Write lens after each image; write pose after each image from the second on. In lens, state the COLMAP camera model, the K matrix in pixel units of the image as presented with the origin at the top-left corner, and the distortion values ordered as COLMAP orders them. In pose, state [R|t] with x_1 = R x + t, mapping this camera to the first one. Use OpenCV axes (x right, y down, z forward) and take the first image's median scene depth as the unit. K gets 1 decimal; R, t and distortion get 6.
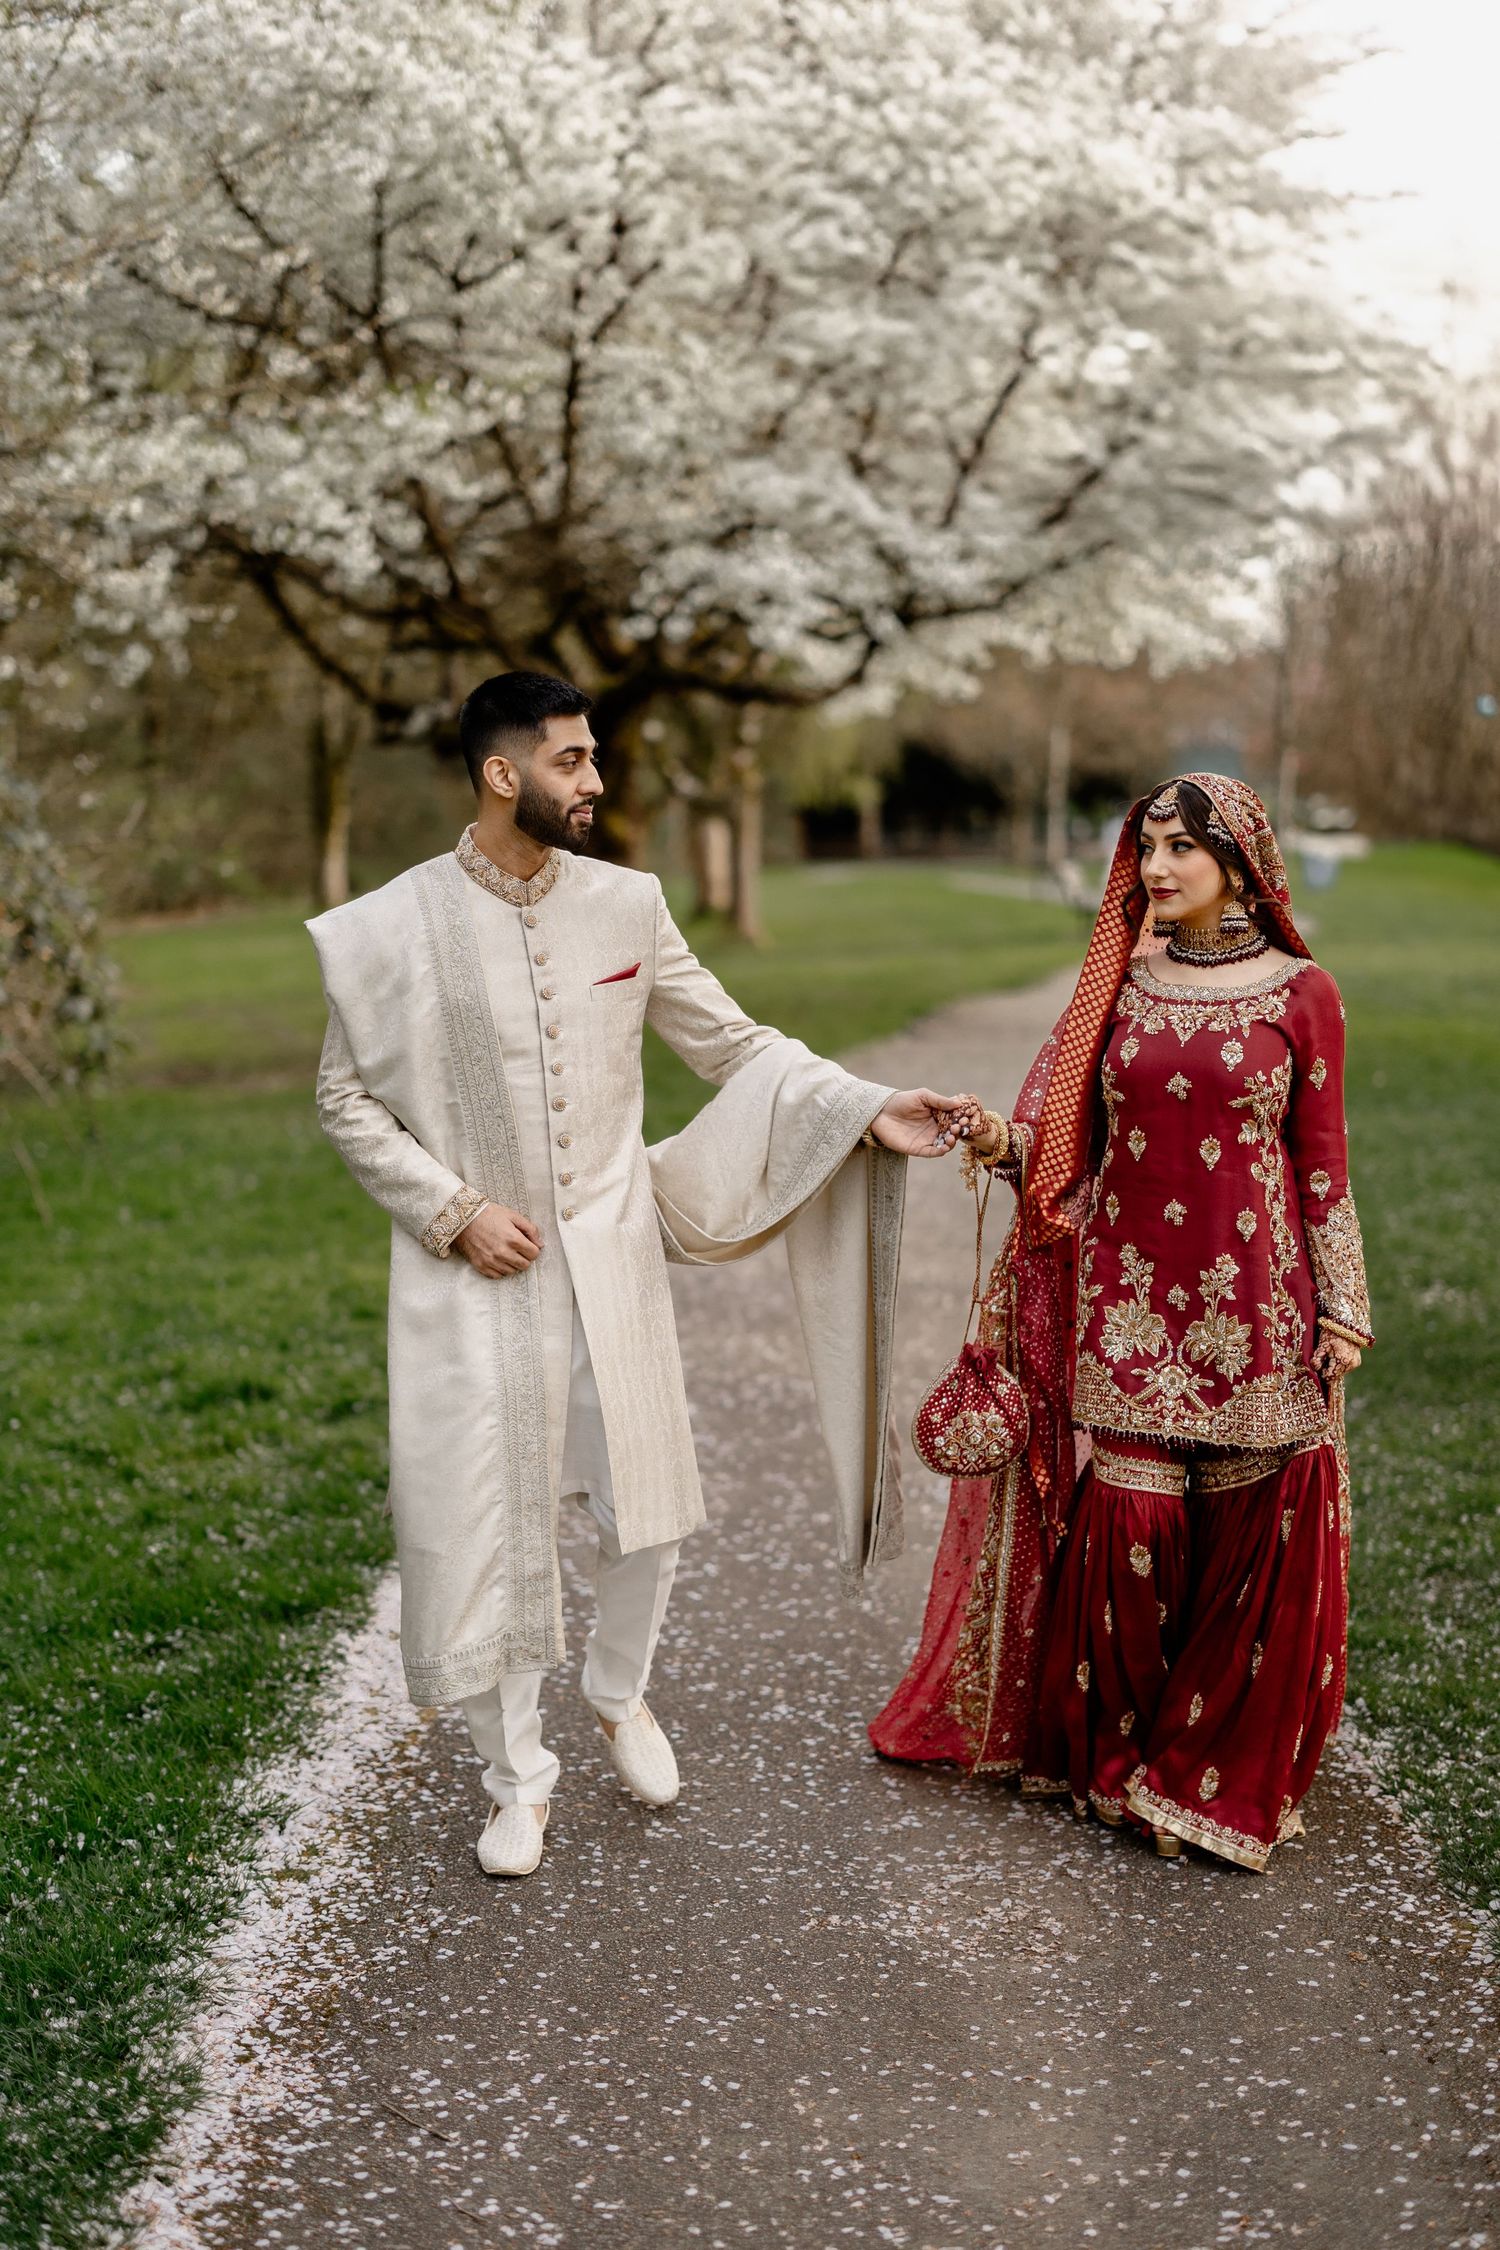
lens RADIAL K [[3245.4, 0, 744.1], [0, 3245.4, 1117.2], [0, 0, 1]] dist [0.024039, 0.000000]
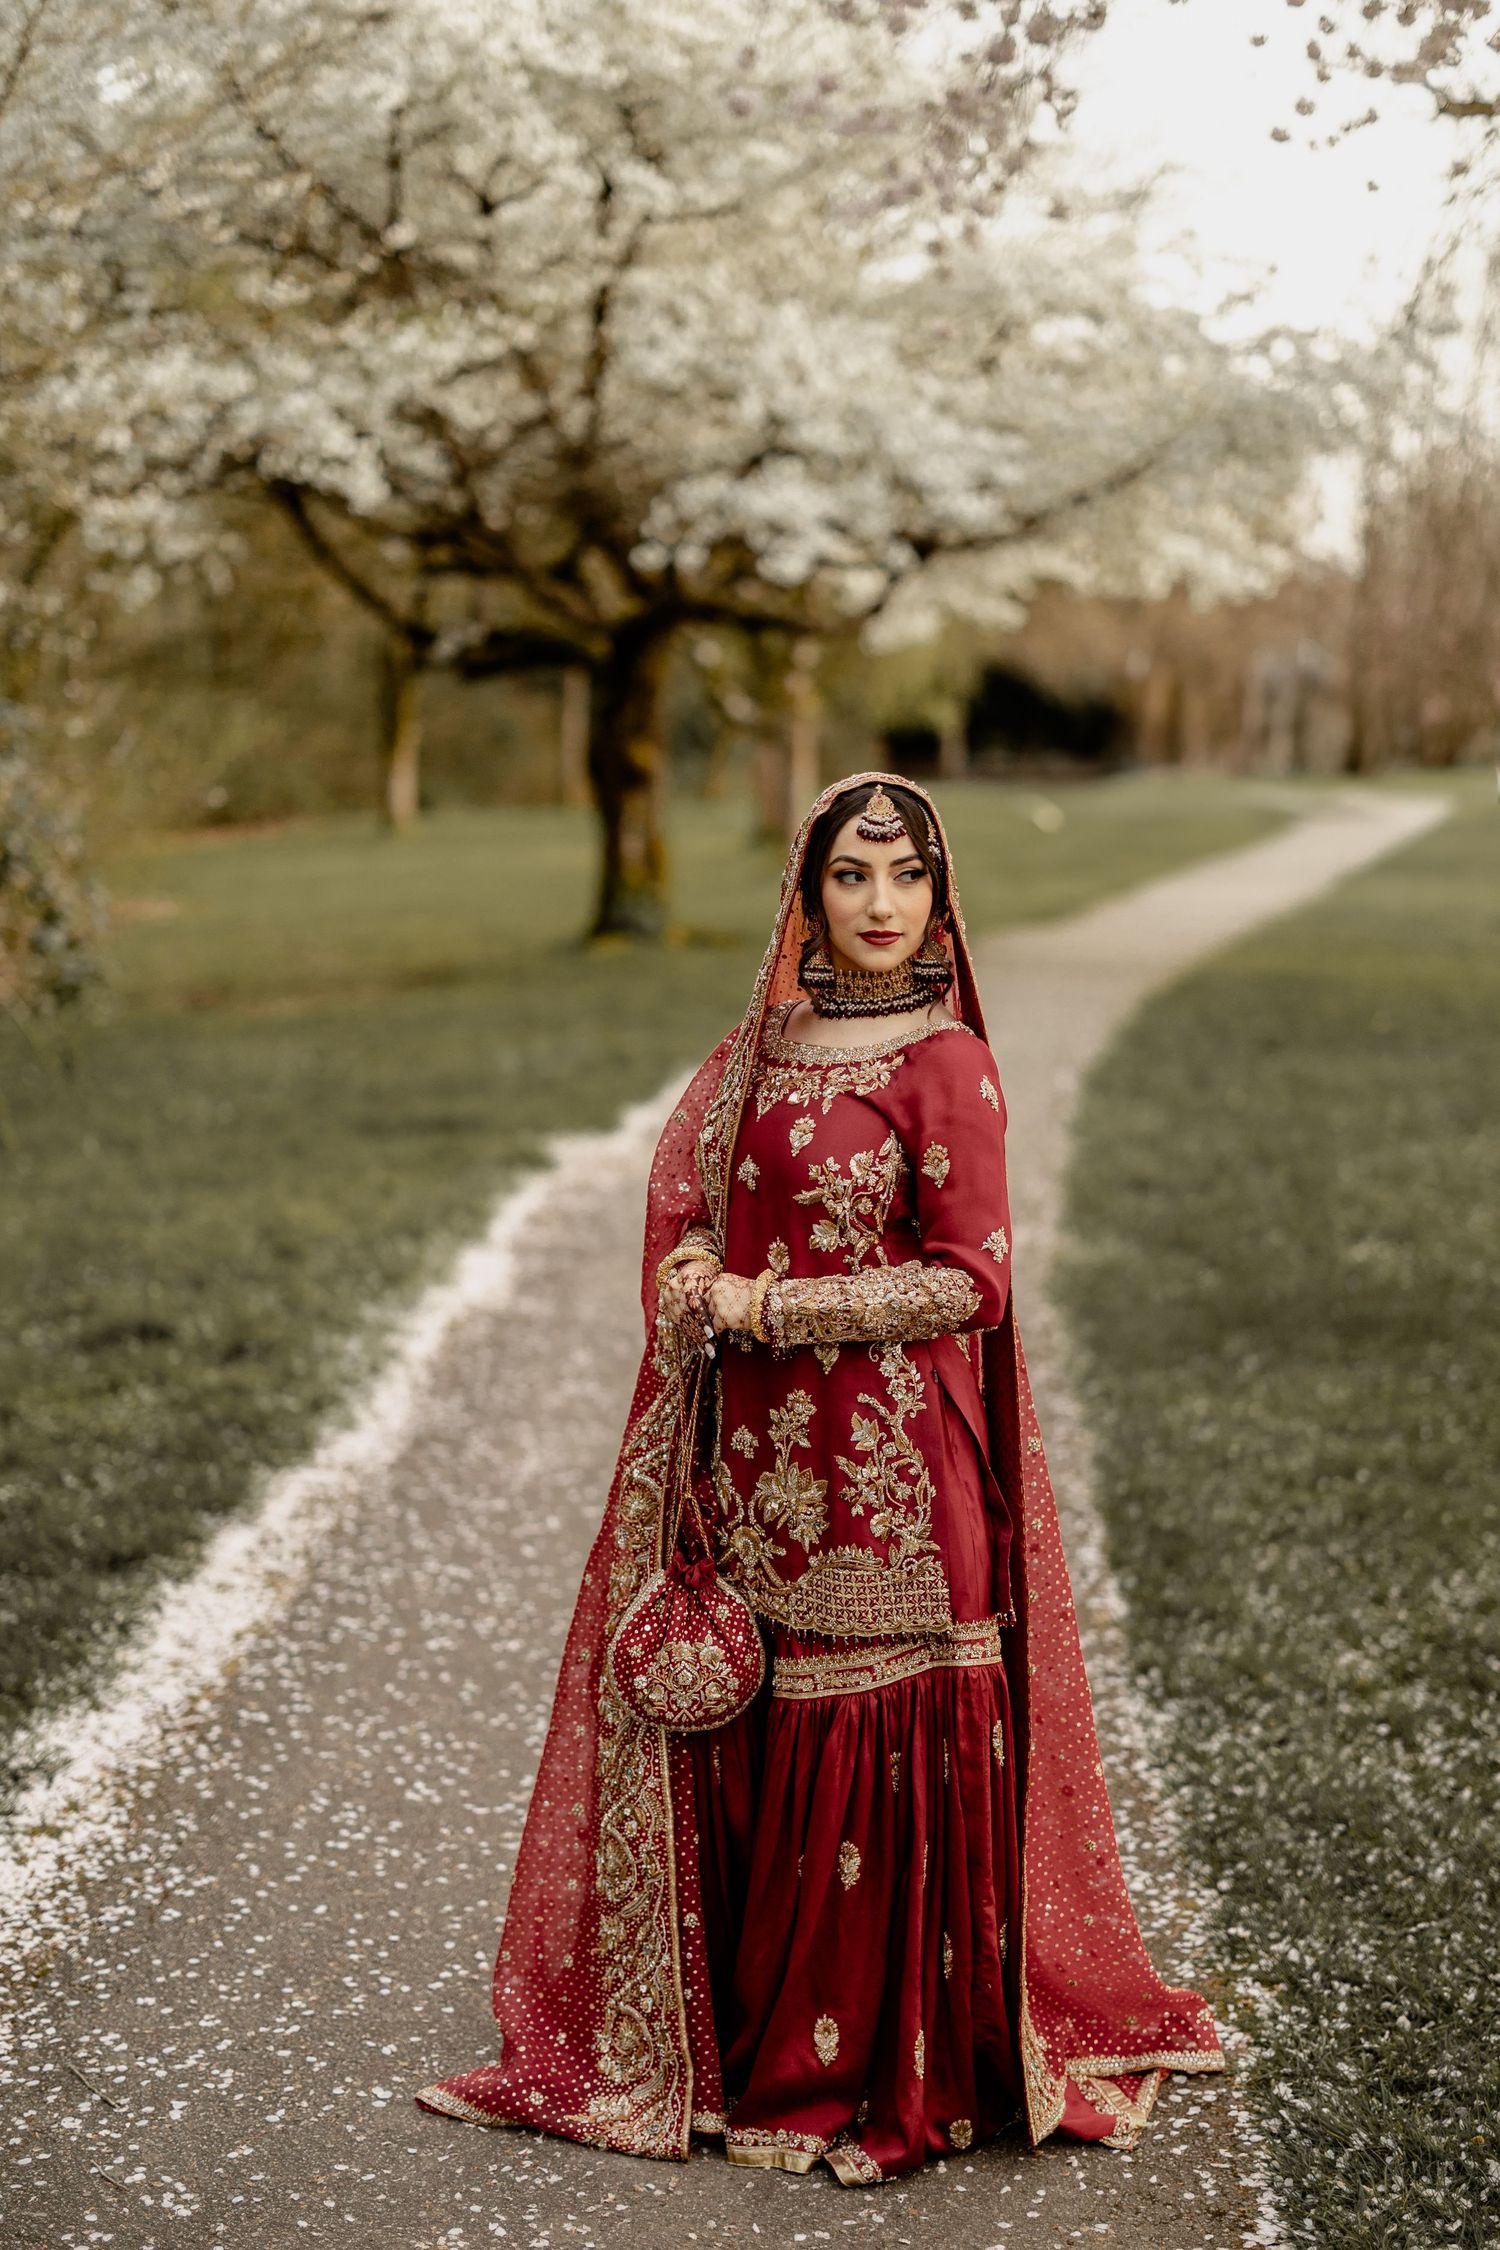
lens RADIAL K [[3245.4, 0, 759.8], [0, 3245.4, 1127.6], [0, 0, 1]] dist [0.024039, 0.000000]
pose [[0.999702, 0.015855, -0.018572, 0.032889], [-0.015338, 0.999500, 0.027658, -0.005638], [0.019001, -0.027365, 0.999445, -0.000149]]
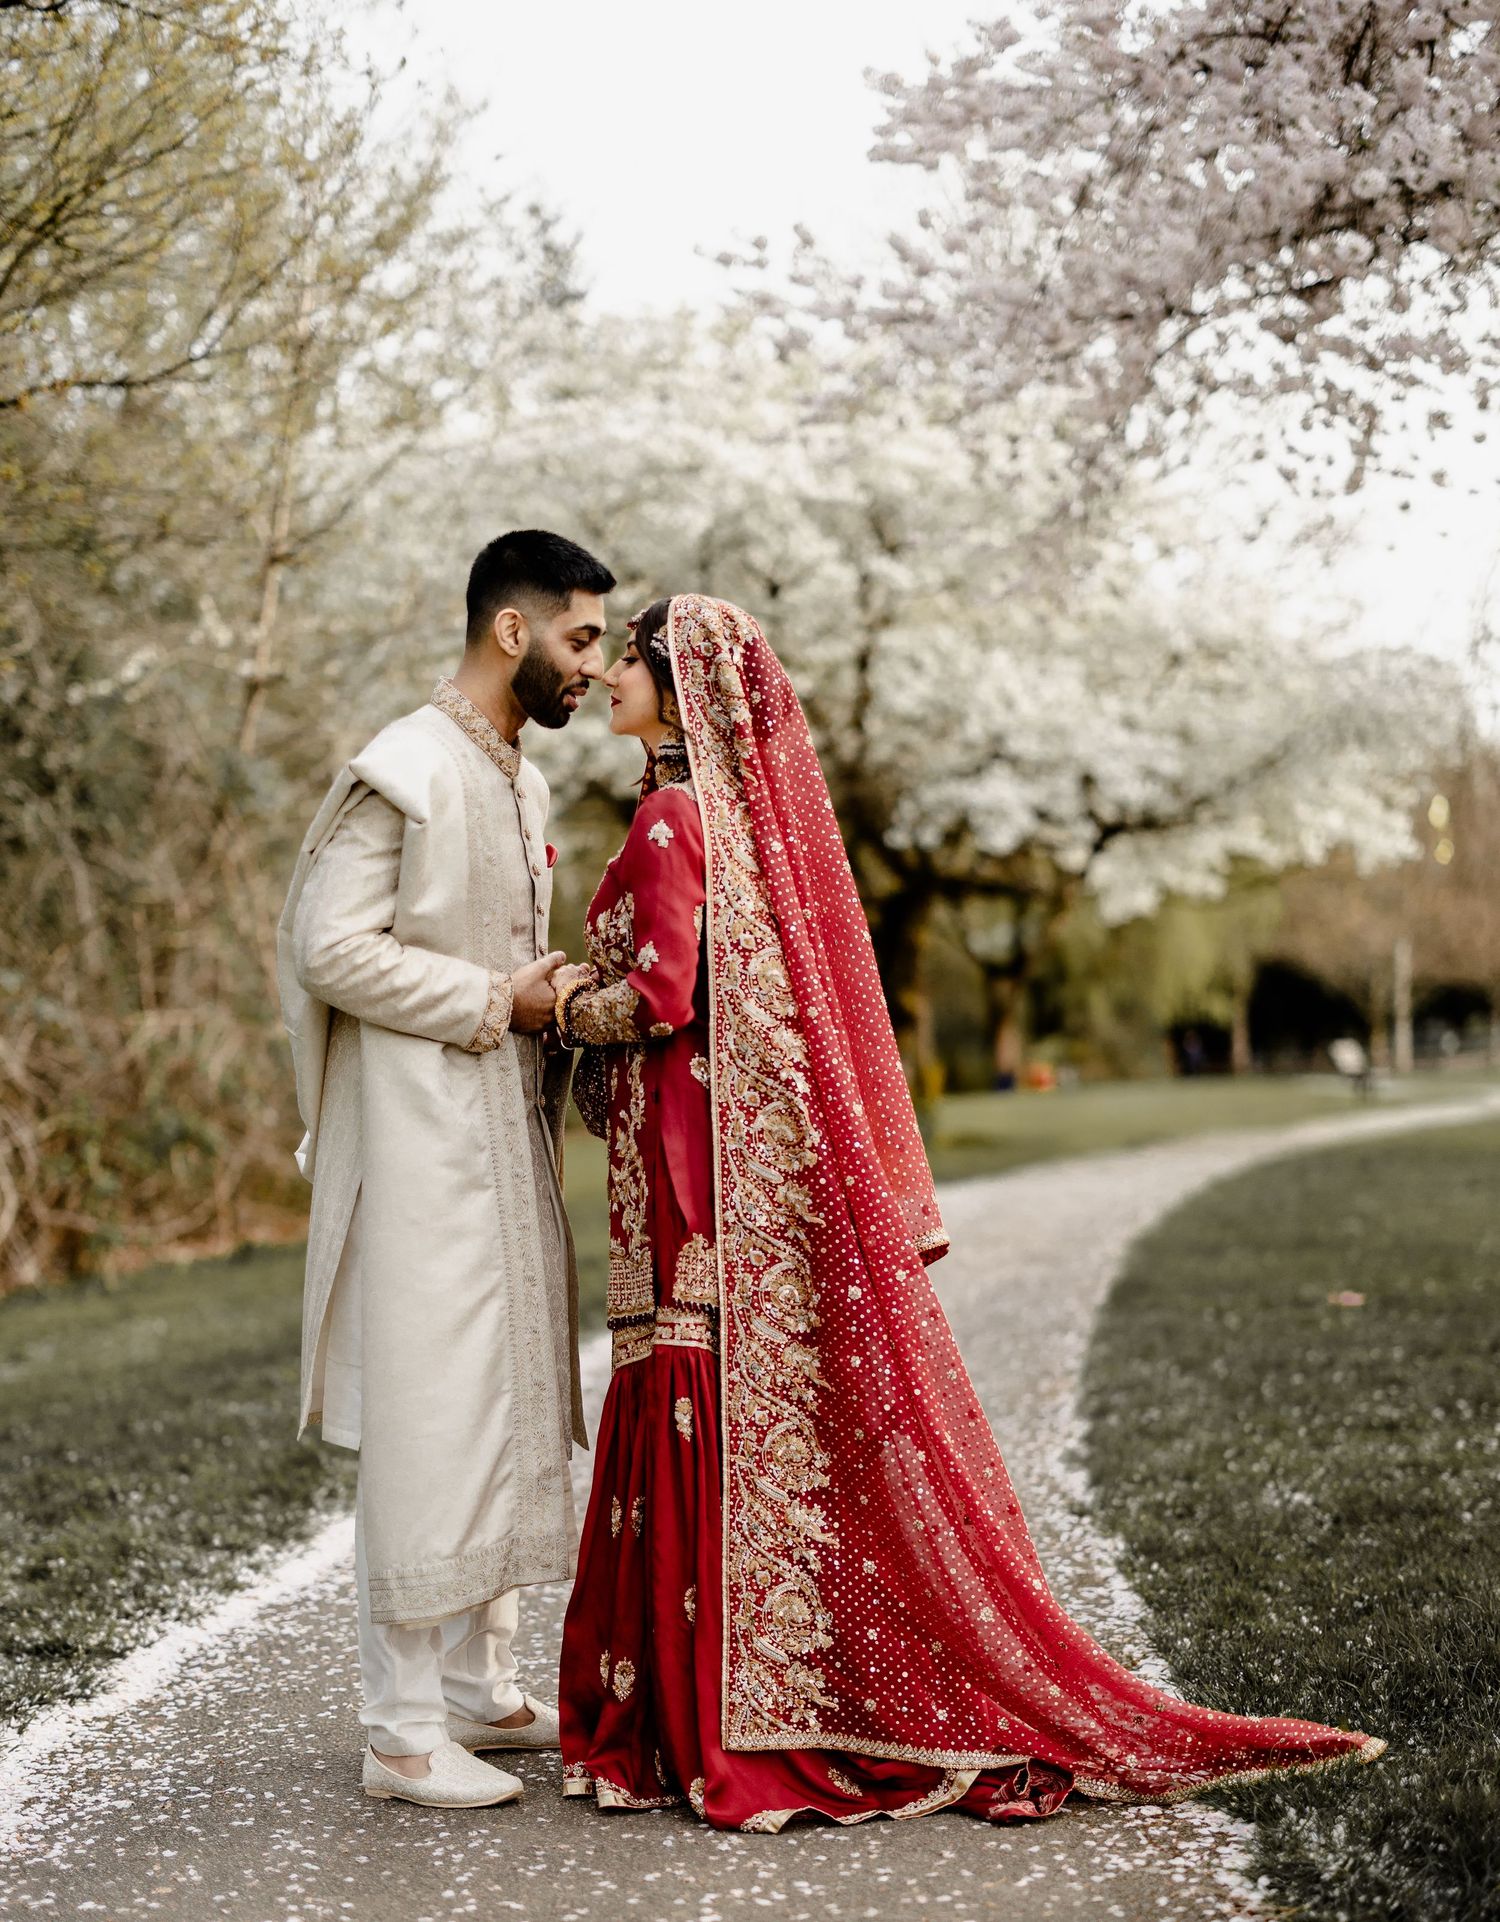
lens RADIAL K [[3100.0, 0, 750.1], [0, 3100.0, 962.5], [0, 0, 1]] dist [-0.017330, 0.000000]
pose [[0.992599, -0.031768, -0.117212, 0.077650], [0.017635, 0.992653, -0.119701, 0.073045], [0.120154, 0.116748, 0.985867, -0.375687]]
